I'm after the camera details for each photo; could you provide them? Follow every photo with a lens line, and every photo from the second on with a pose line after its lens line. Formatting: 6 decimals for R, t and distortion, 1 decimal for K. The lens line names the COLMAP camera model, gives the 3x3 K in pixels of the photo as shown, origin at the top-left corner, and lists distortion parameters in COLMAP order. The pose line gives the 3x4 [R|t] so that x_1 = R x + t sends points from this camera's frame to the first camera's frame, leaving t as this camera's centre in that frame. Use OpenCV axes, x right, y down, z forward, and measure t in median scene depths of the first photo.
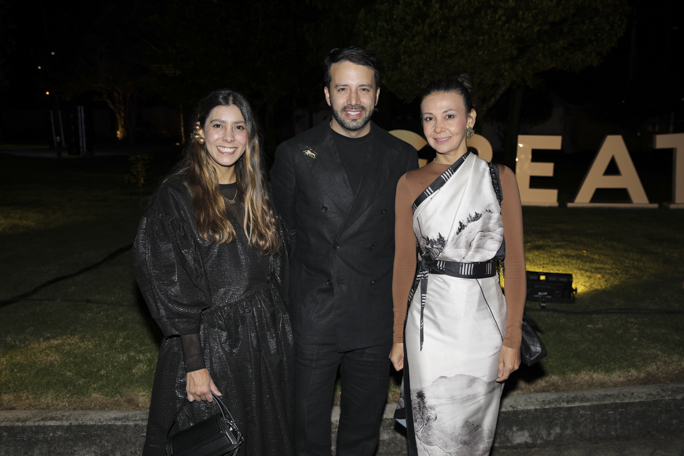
lens RADIAL K [[600.3, 0, 342.0], [0, 600.3, 228.0], [0, 0, 1]] dist [-0.049569, 0.100798]
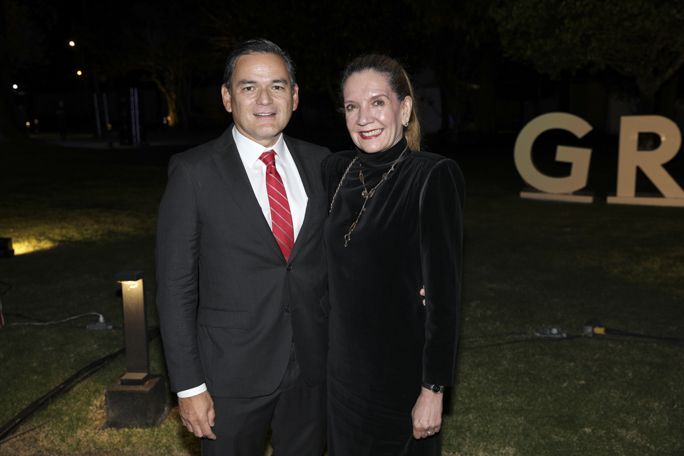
lens RADIAL K [[713.1, 0, 342.0], [0, 713.1, 228.0], [0, 0, 1]] dist [0.035273, 0.016119]
pose [[0.994894, 0.000641, -0.100922, -0.107986], [-0.000667, 1.000000, -0.000227, -0.008874], [0.100922, 0.000294, 0.994894, 0.013223]]
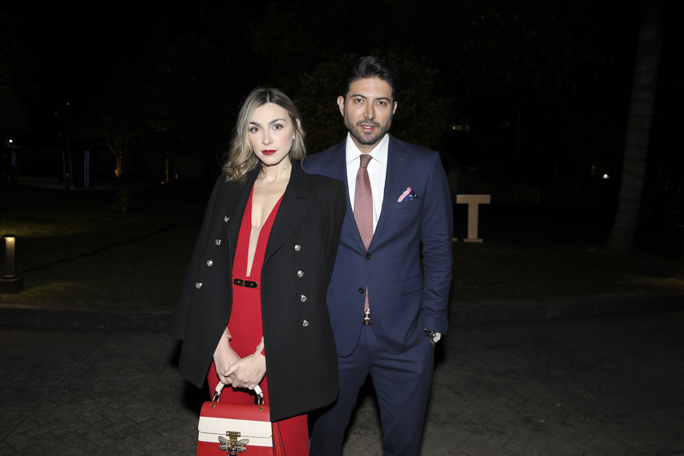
lens RADIAL K [[510.5, 0, 342.0], [0, 510.5, 228.0], [0, 0, 1]] dist [-0.095185, 0.096717]
pose [[0.996786, 0.045244, 0.066115, 0.145224], [-0.040969, 0.997067, -0.064647, 0.031674], [-0.068845, 0.061731, 0.995716, -0.322435]]
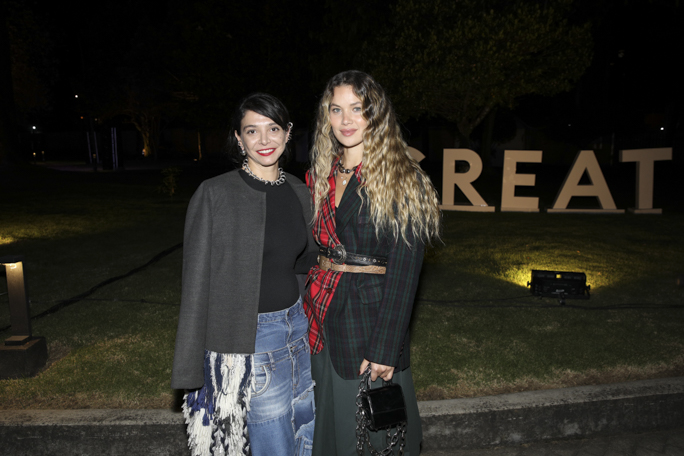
lens RADIAL K [[510.5, 0, 342.0], [0, 510.5, 228.0], [0, 0, 1]] dist [-0.095185, 0.096717]
pose [[0.999764, -0.004685, 0.021191, -0.042759], [0.004820, 0.999968, -0.006322, -0.001094], [-0.021161, 0.006422, 0.999755, 0.040745]]
